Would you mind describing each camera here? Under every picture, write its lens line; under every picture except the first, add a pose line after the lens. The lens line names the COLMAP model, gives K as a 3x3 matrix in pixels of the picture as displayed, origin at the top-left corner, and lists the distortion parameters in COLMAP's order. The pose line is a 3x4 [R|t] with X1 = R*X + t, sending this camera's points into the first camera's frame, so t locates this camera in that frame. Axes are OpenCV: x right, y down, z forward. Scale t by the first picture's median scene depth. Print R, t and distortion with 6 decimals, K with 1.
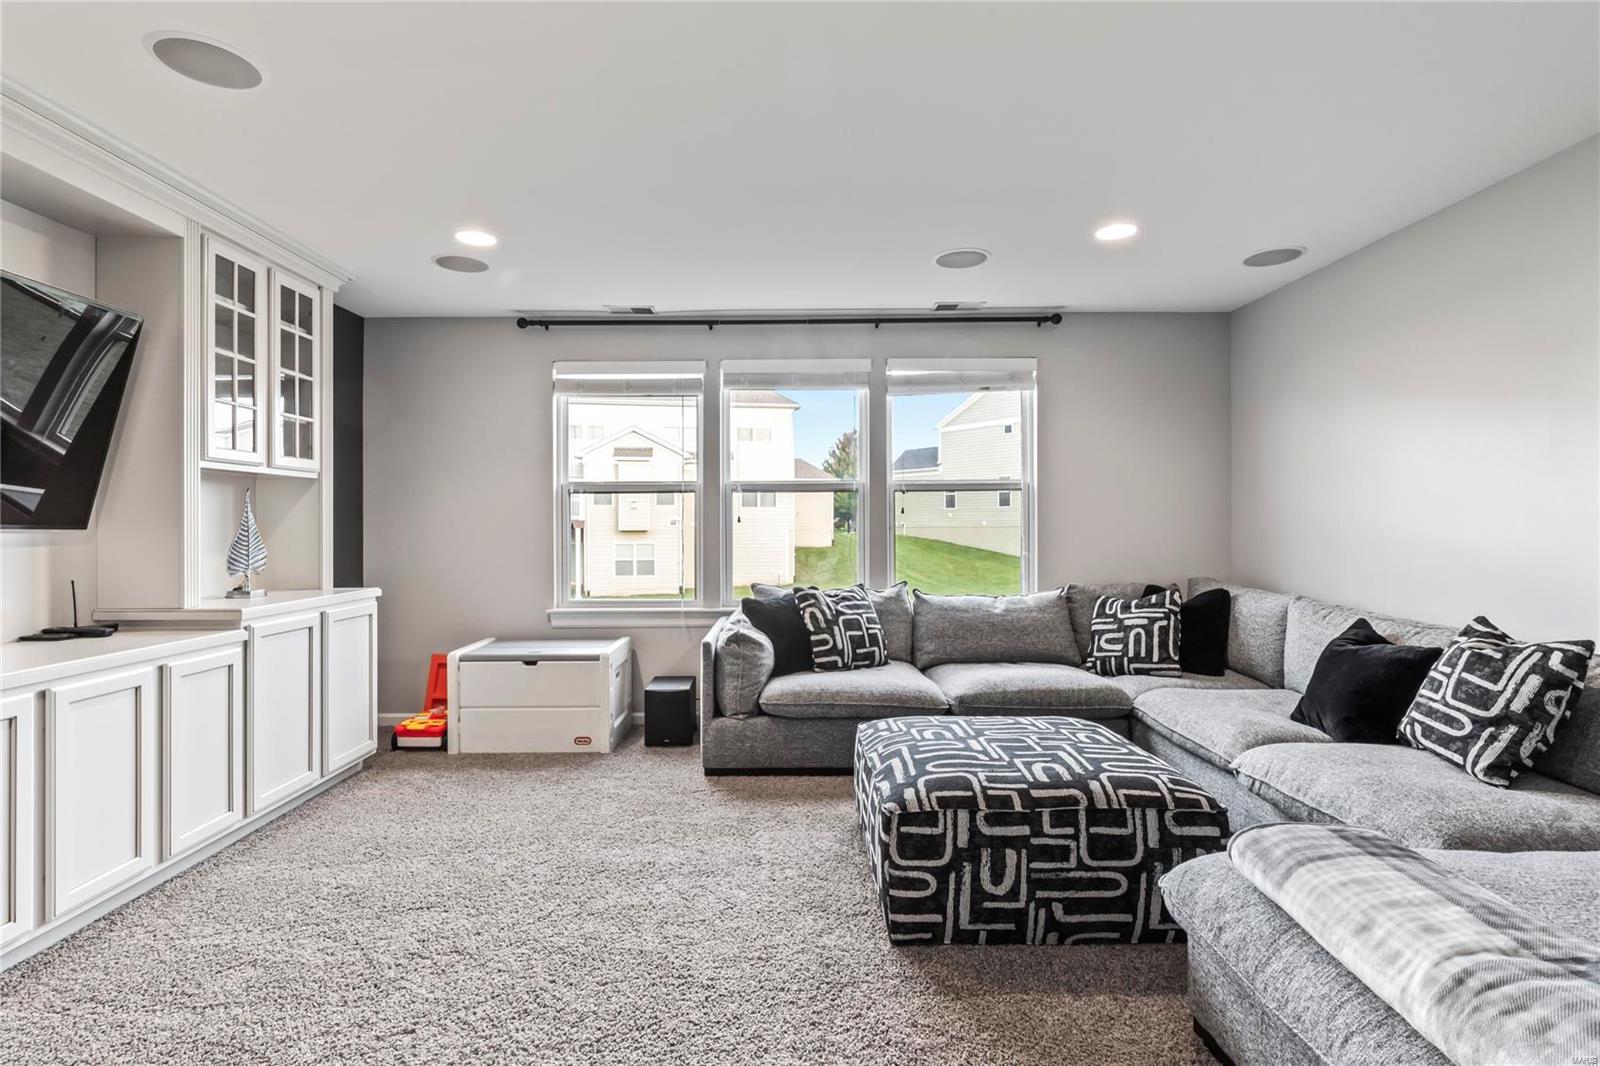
lens RADIAL K [[766.2, 0, 796.6], [0, 766.2, 525.8], [0, 0, 1]] dist [-0.002315, -0.000086]
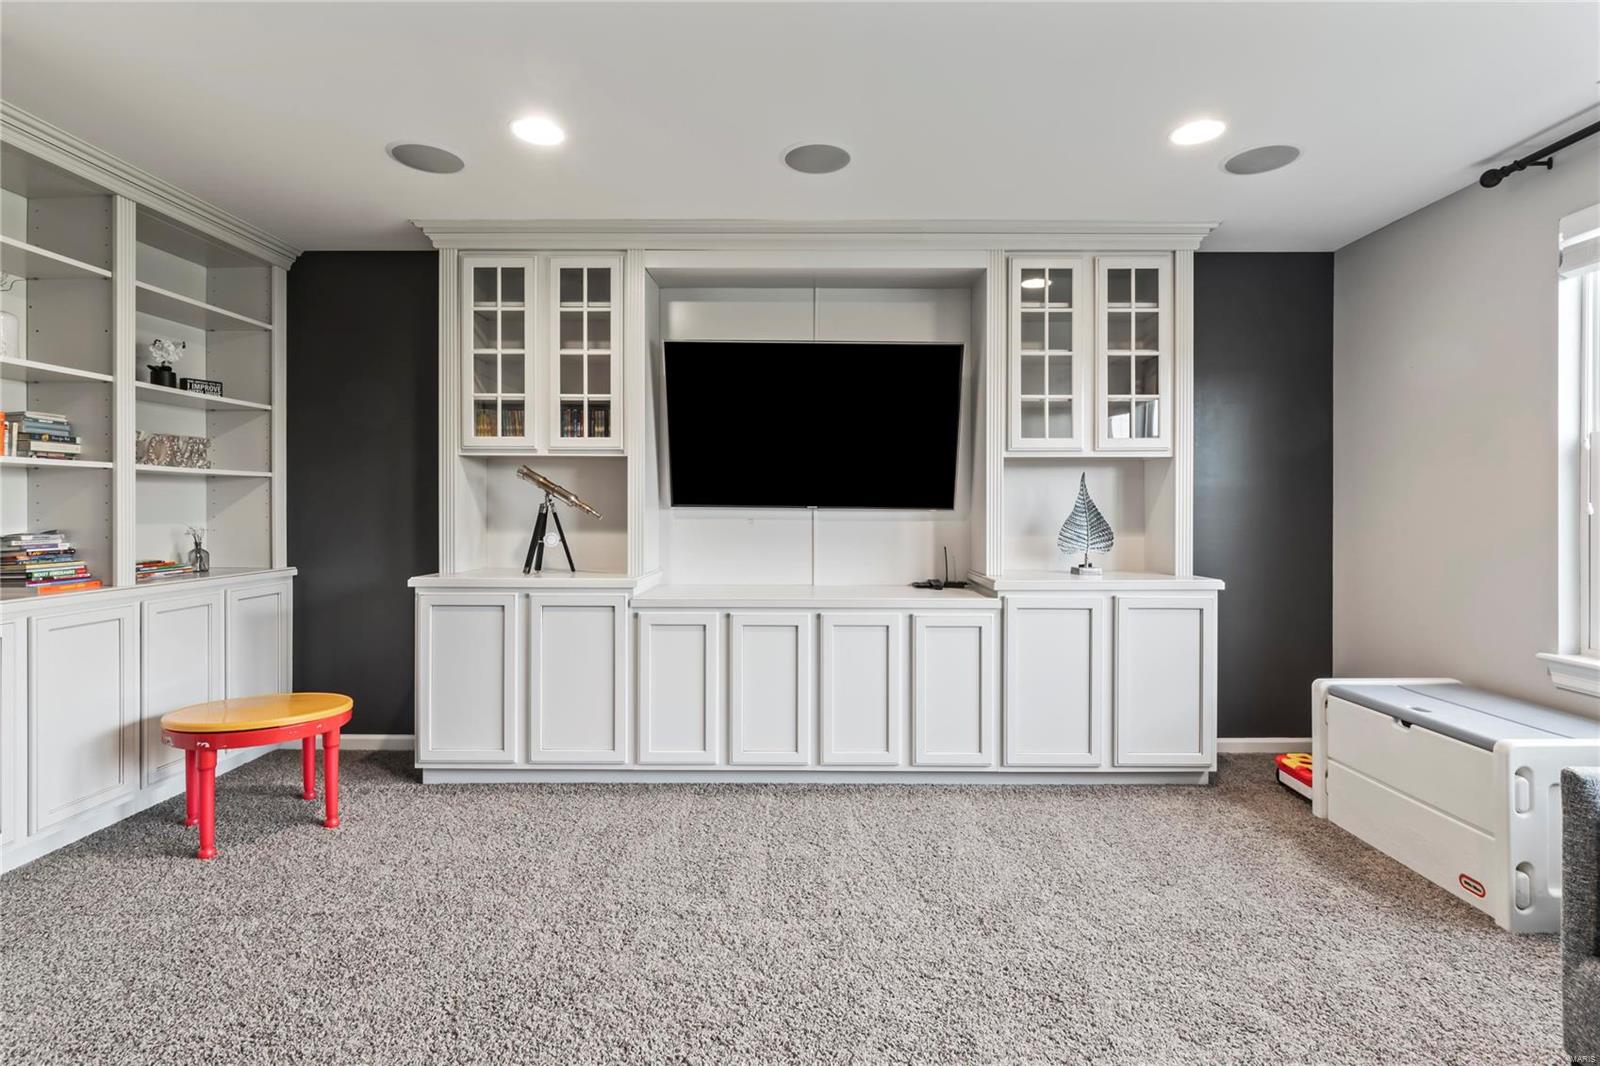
lens RADIAL K [[766.2, 0, 795.2], [0, 766.2, 511.5], [0, 0, 1]] dist [-0.002315, -0.000086]
pose [[-0.001259, 0.005111, -0.999986, 0.353692], [-0.002552, 0.999984, 0.005114, 0.001386], [0.999996, 0.002558, -0.001246, 0.606299]]
